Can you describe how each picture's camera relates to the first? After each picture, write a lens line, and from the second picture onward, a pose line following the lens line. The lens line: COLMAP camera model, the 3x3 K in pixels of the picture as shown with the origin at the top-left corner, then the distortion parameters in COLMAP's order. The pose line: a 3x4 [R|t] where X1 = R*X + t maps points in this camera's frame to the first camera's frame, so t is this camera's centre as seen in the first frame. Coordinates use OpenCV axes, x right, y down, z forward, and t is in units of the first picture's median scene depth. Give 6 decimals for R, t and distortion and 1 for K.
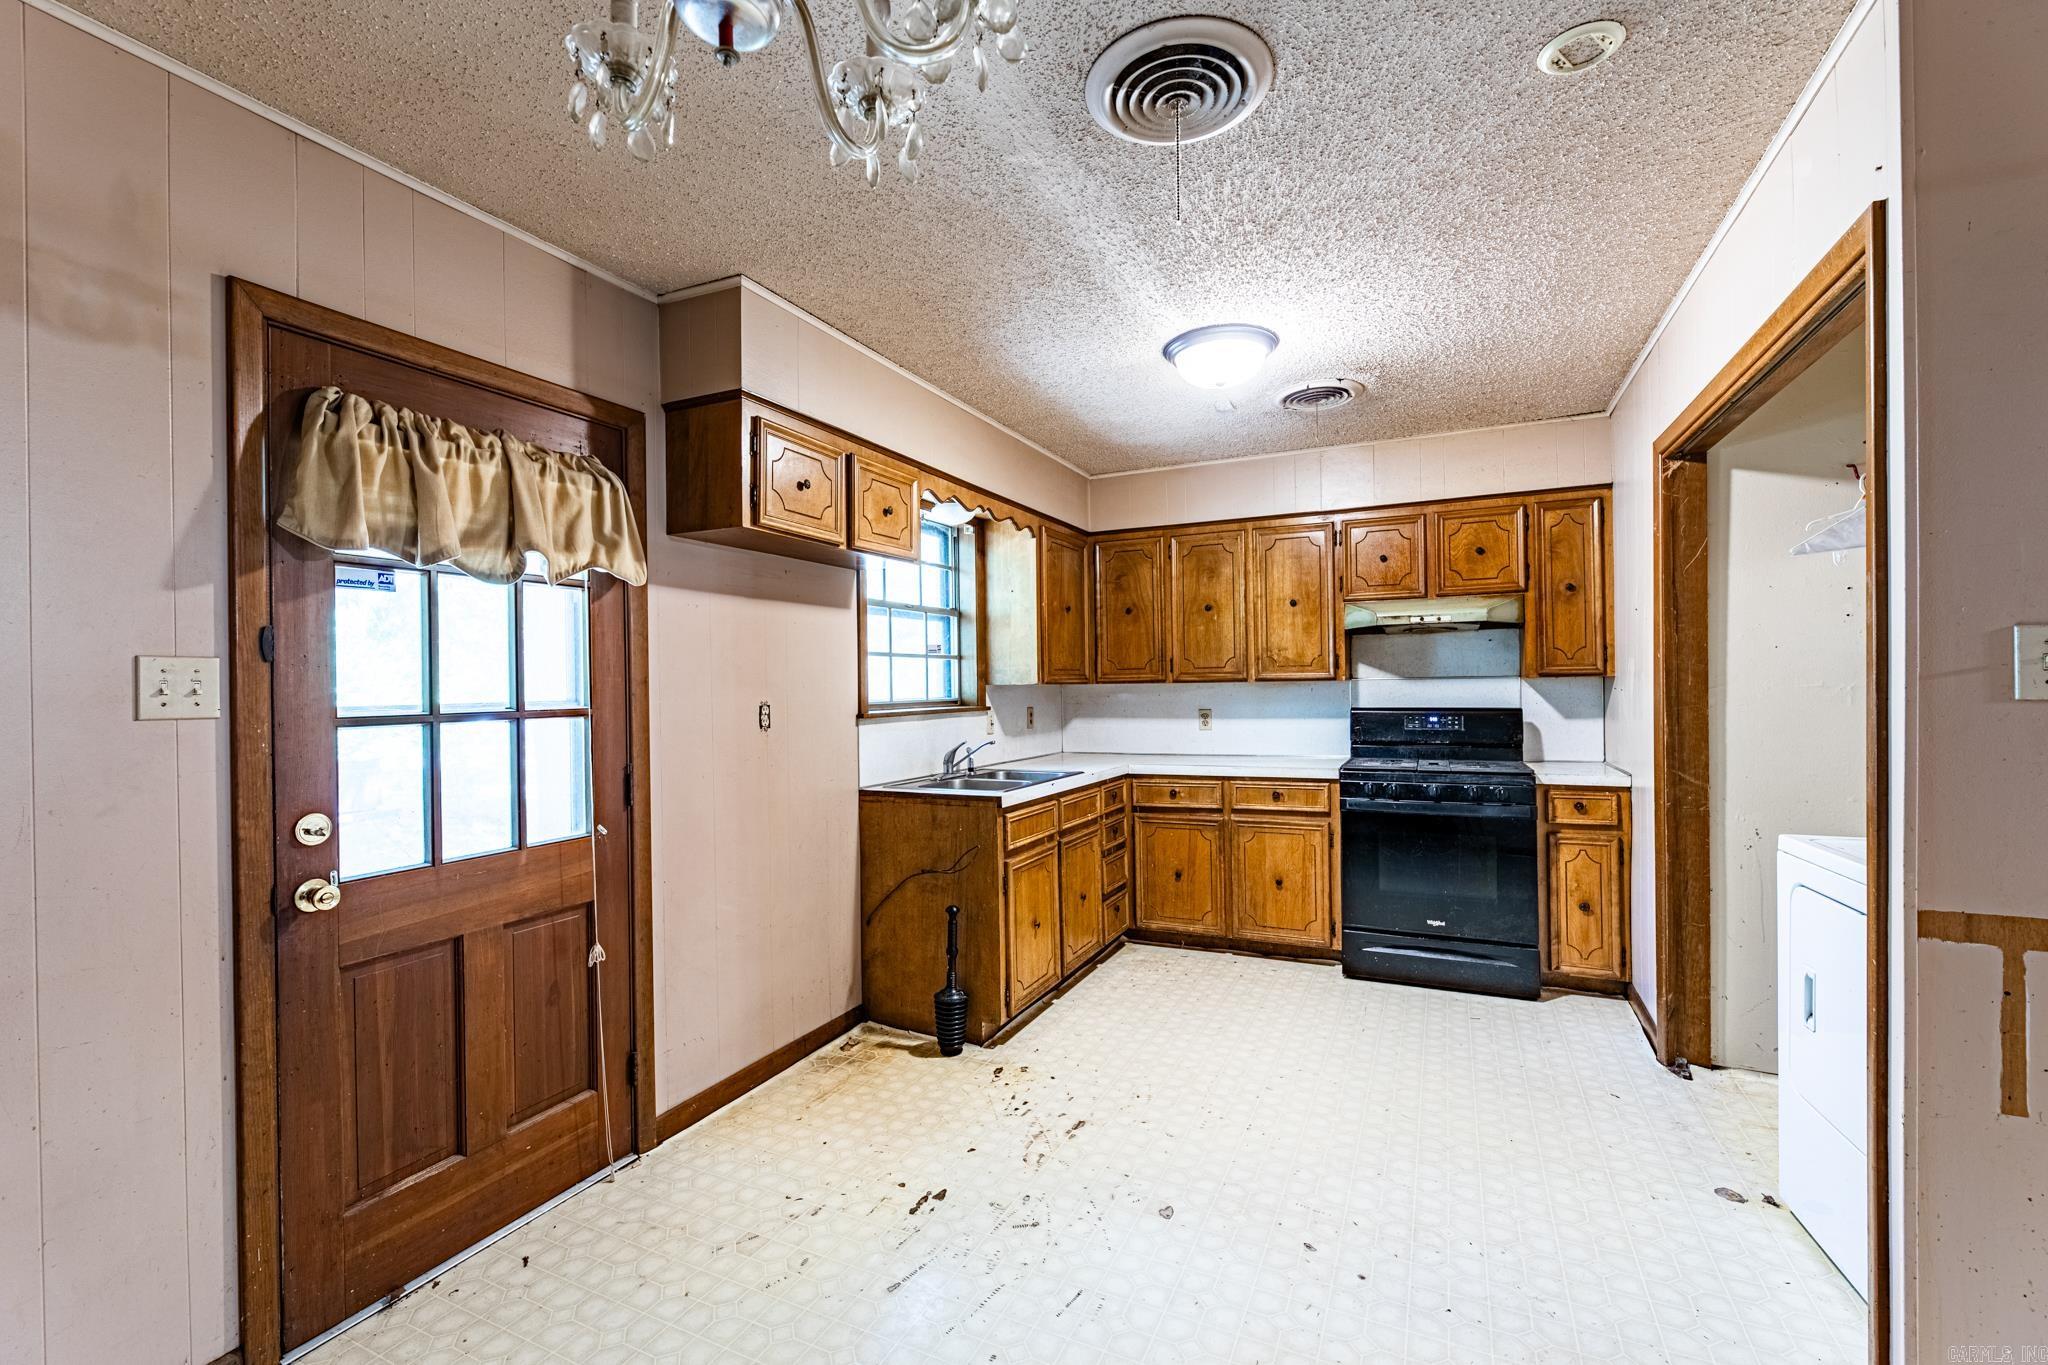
lens RADIAL K [[871.7, 0, 1030.0], [0, 871.7, 685.3], [0, 0, 1]] dist [0.001638, -0.000154]
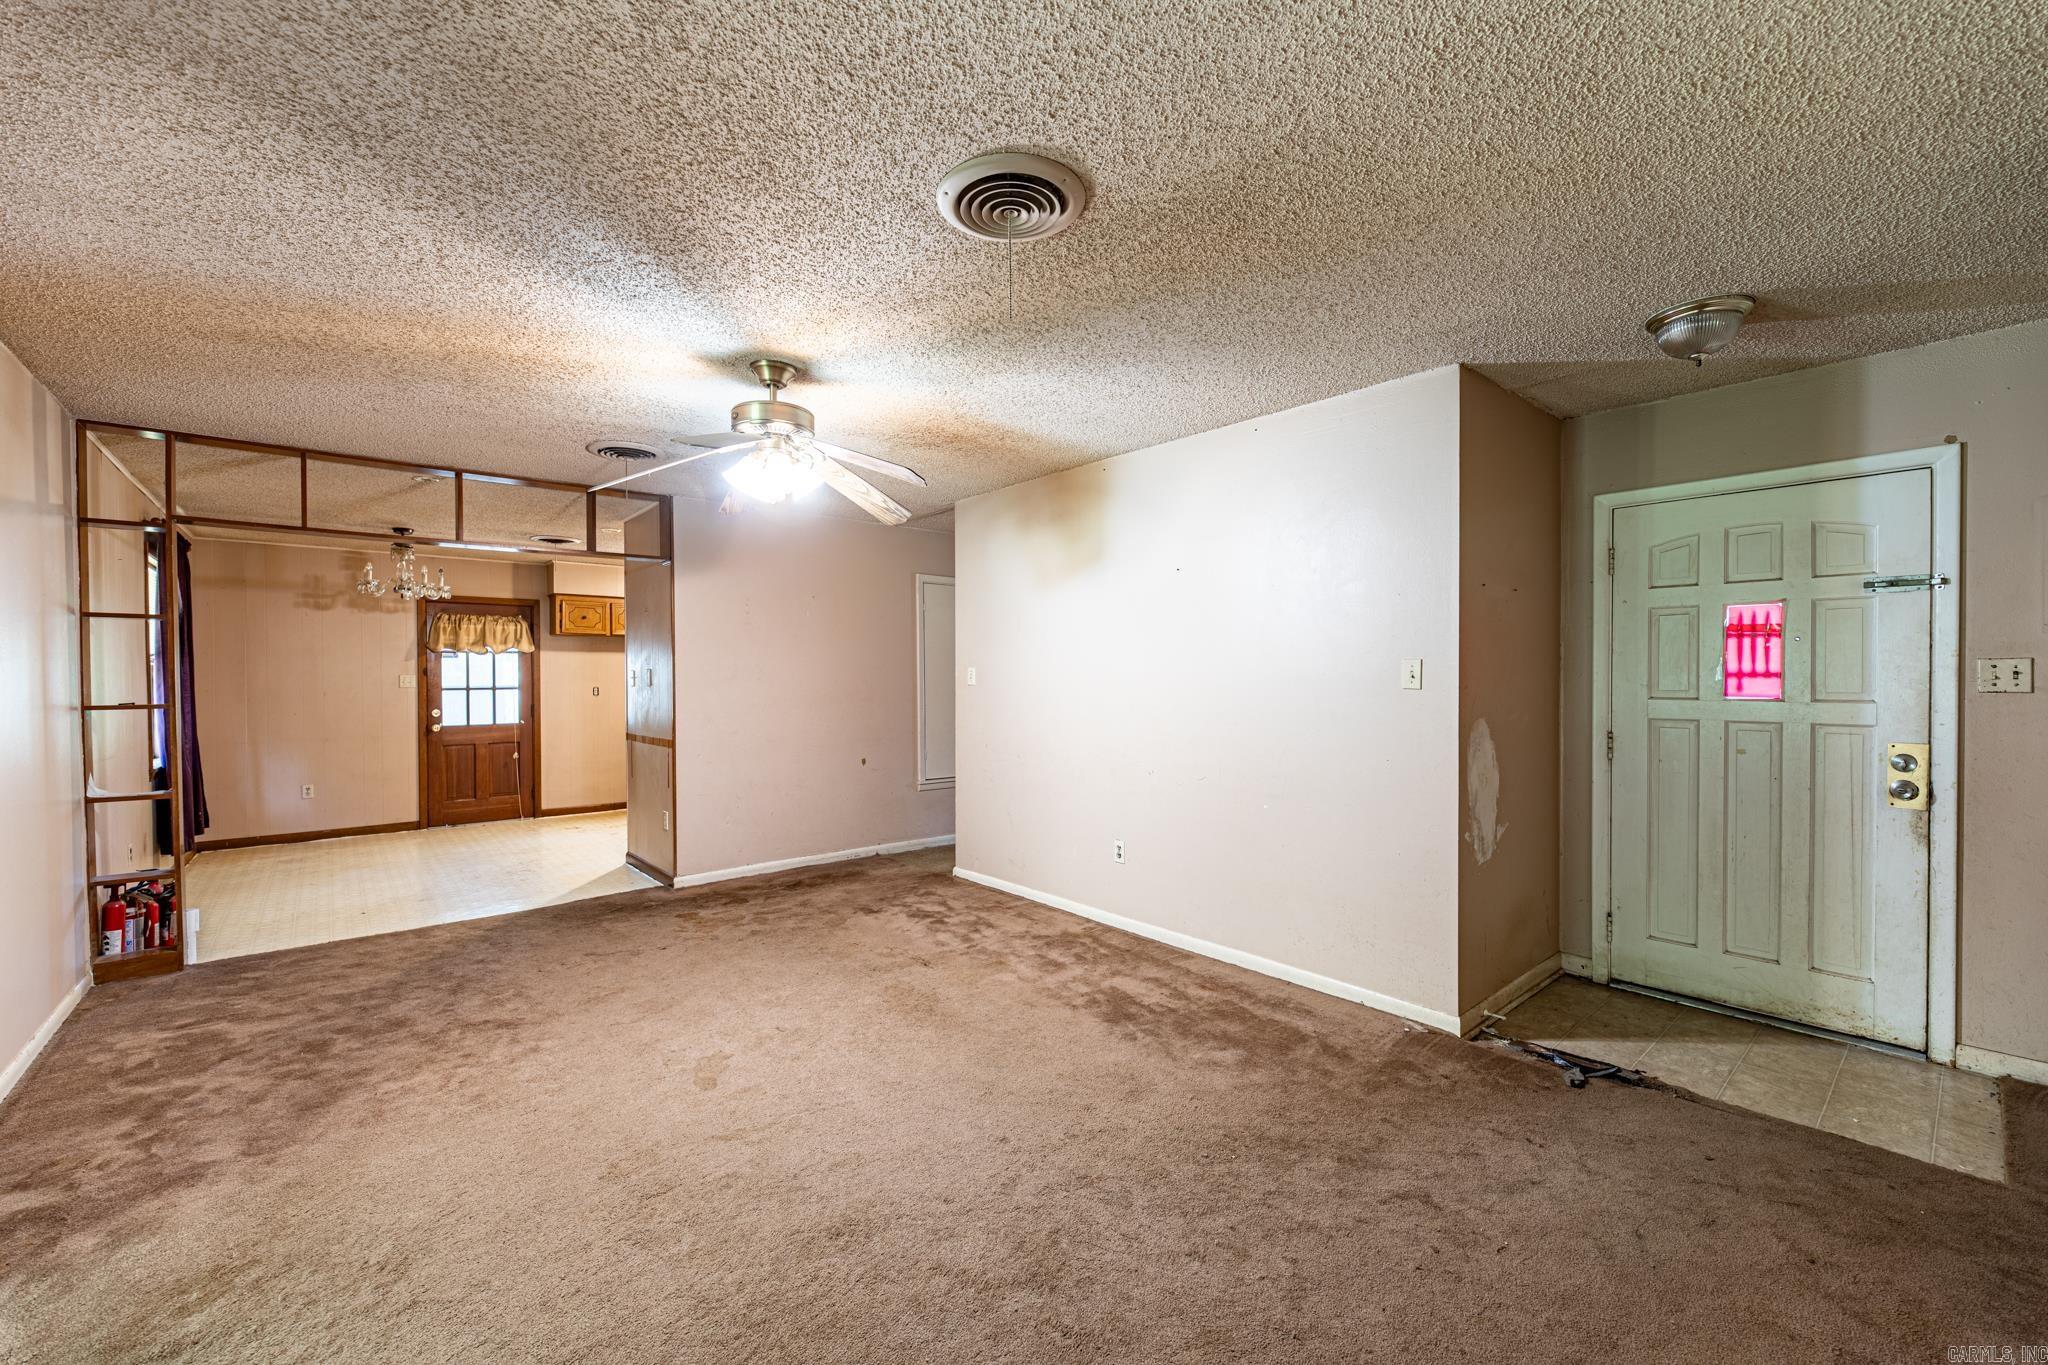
lens RADIAL K [[821.7, 0, 1030.4], [0, 821.7, 685.4], [0, 0, 1]] dist [0.000034, 0.000042]
pose [[0.911432, 0.008575, -0.411362, 1.665967], [-0.004940, 0.999939, 0.009899, -0.014958], [0.411422, -0.006991, 0.911418, -0.714221]]
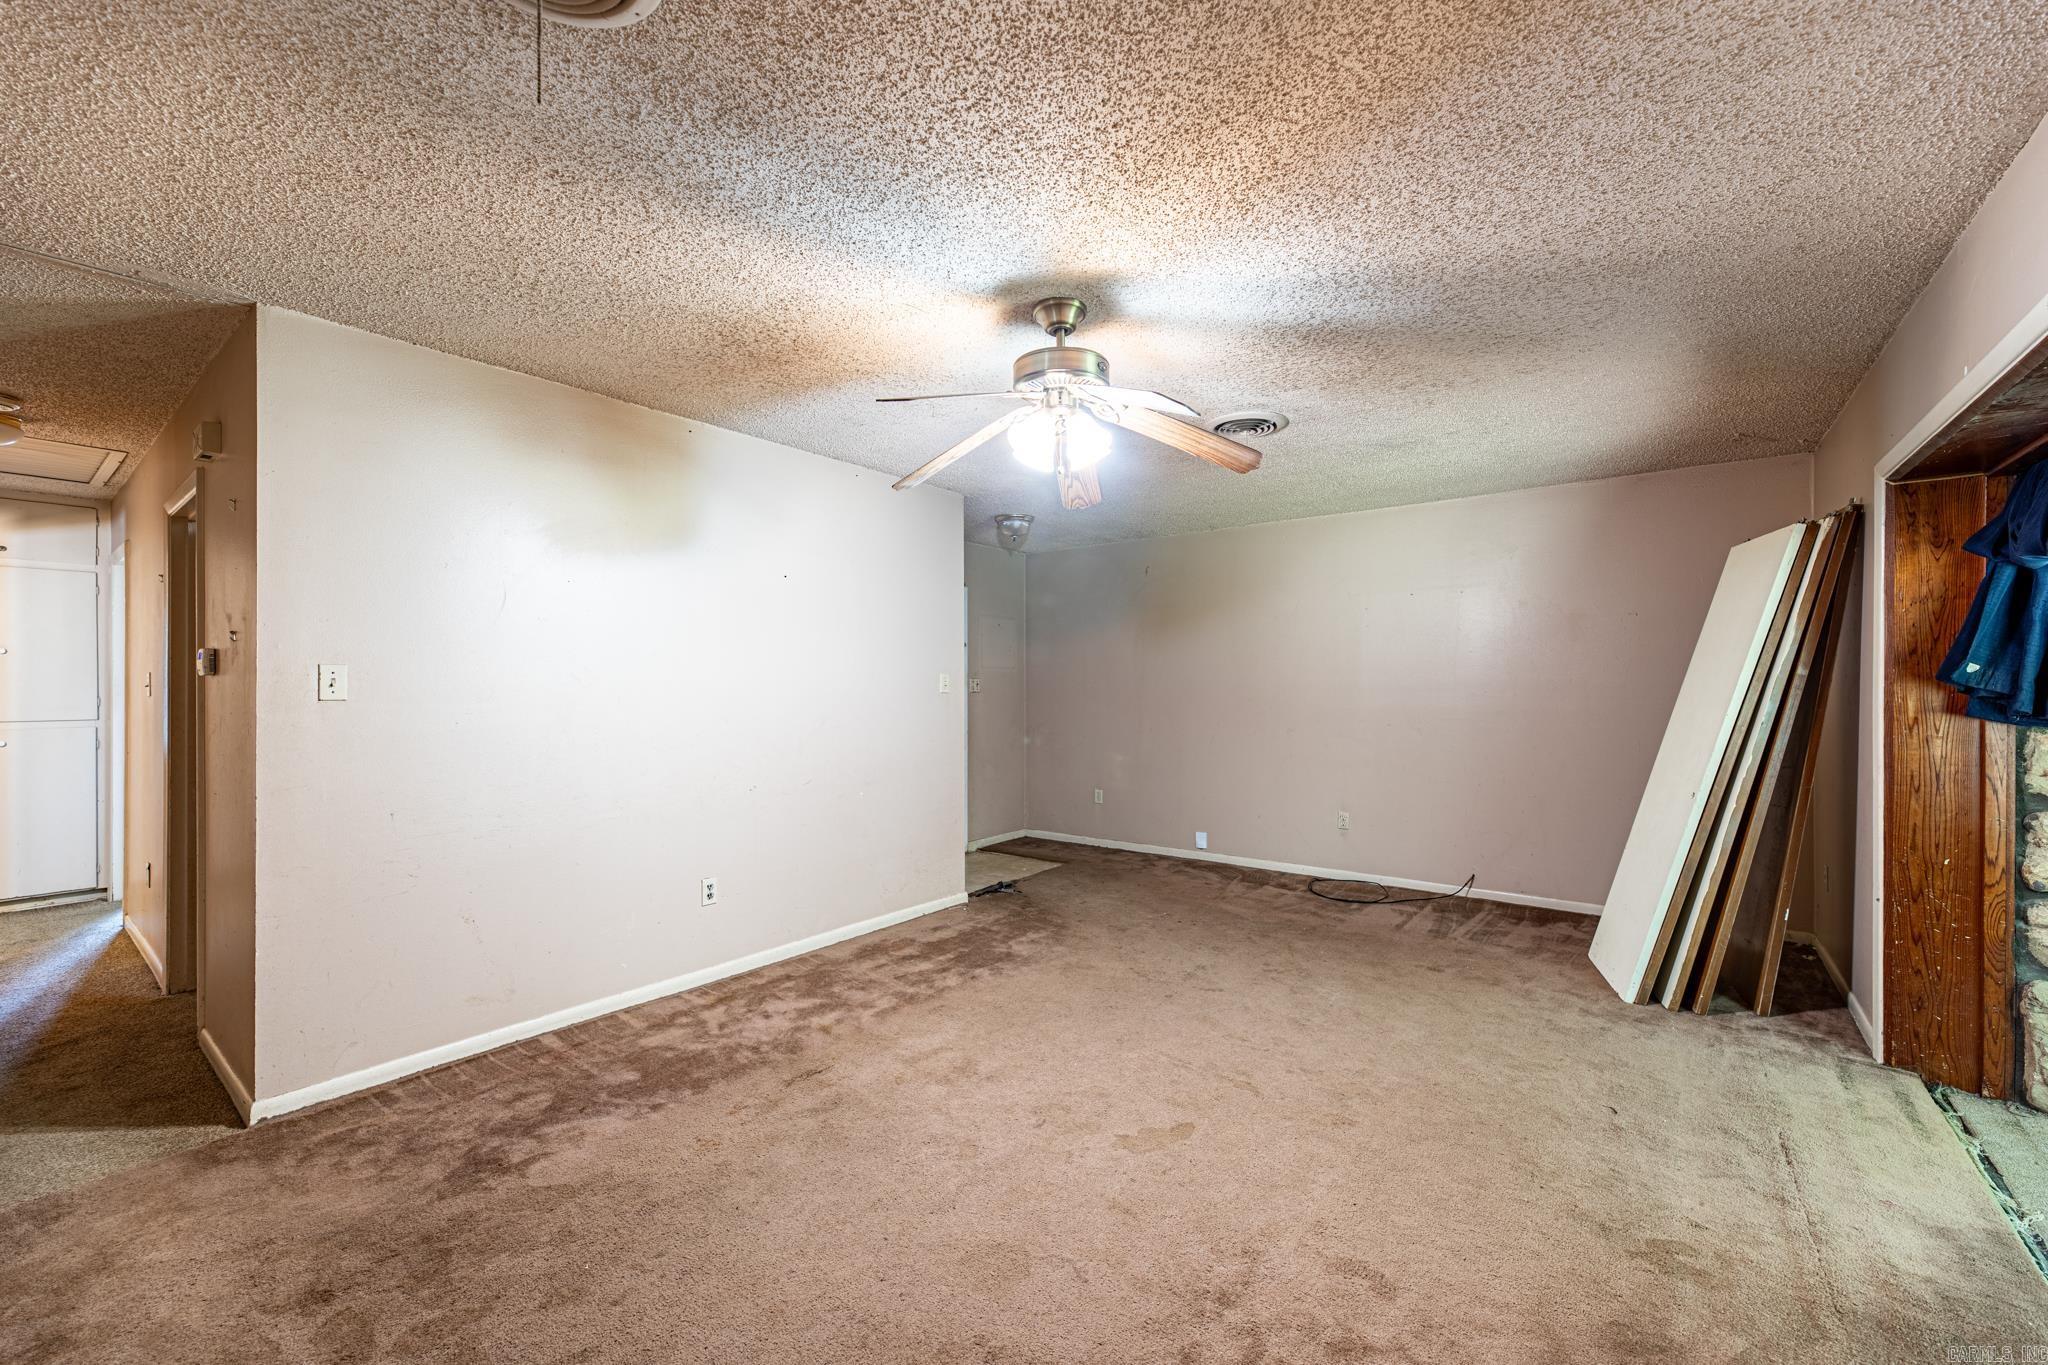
lens RADIAL K [[821.7, 0, 1030.4], [0, 821.7, 685.4], [0, 0, 1]] dist [0.000034, 0.000042]
pose [[0.210711, 0.008326, 0.977513, 0.301564], [0.004120, 0.999947, -0.009406, -0.003001], [-0.977540, 0.006010, 0.210666, -0.135117]]
